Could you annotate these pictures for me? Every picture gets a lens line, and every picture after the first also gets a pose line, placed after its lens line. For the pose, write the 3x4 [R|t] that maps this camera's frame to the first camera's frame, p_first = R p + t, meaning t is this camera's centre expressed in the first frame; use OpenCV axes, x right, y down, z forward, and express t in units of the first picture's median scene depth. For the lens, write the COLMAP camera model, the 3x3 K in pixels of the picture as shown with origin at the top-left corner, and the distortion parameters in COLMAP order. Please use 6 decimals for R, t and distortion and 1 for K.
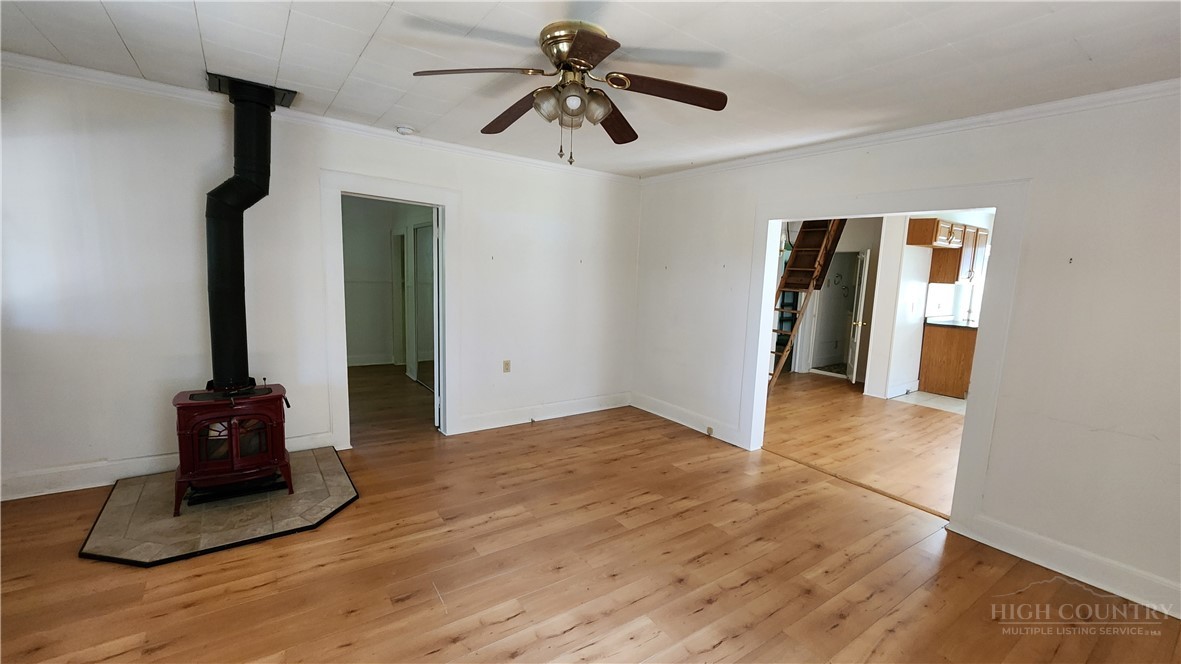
lens RADIAL K [[481.2, 0, 590.1], [0, 481.2, 330.6], [0, 0, 1]] dist [0.000652, -0.000683]
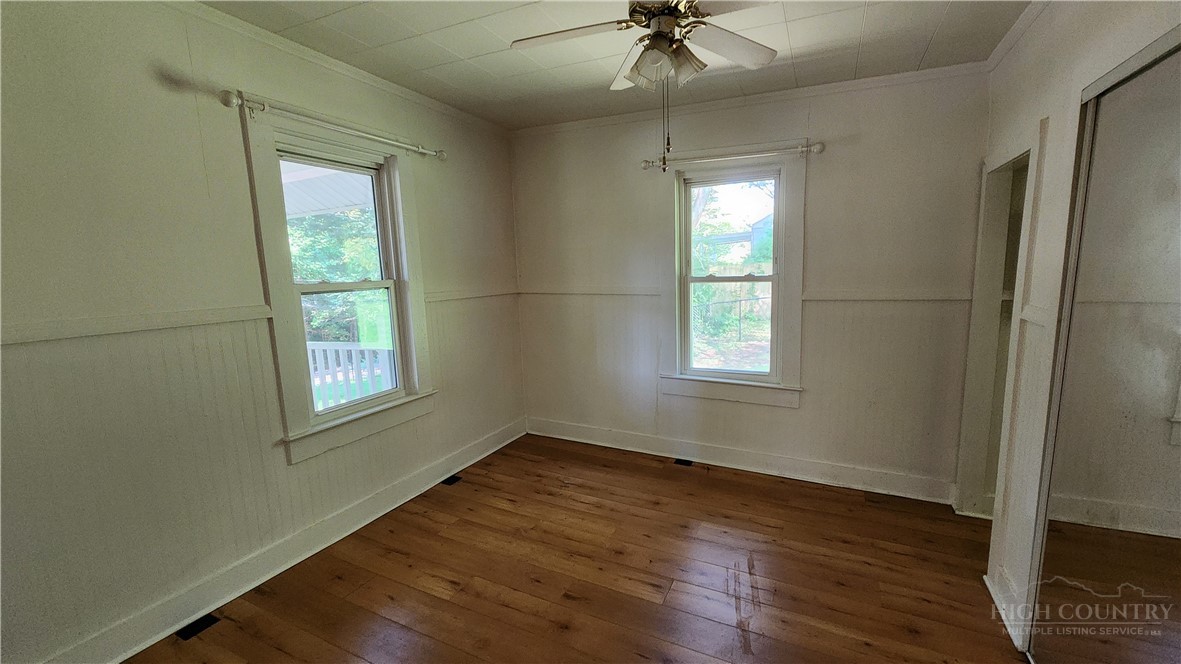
lens RADIAL K [[481.2, 0, 592.1], [0, 481.2, 332.2], [0, 0, 1]] dist [0.000652, -0.000683]
pose [[0.475006, 0.081666, -0.876185, -0.227439], [-0.064454, 0.996239, 0.057914, -0.079837], [0.877619, 0.028964, 0.478483, 0.579503]]
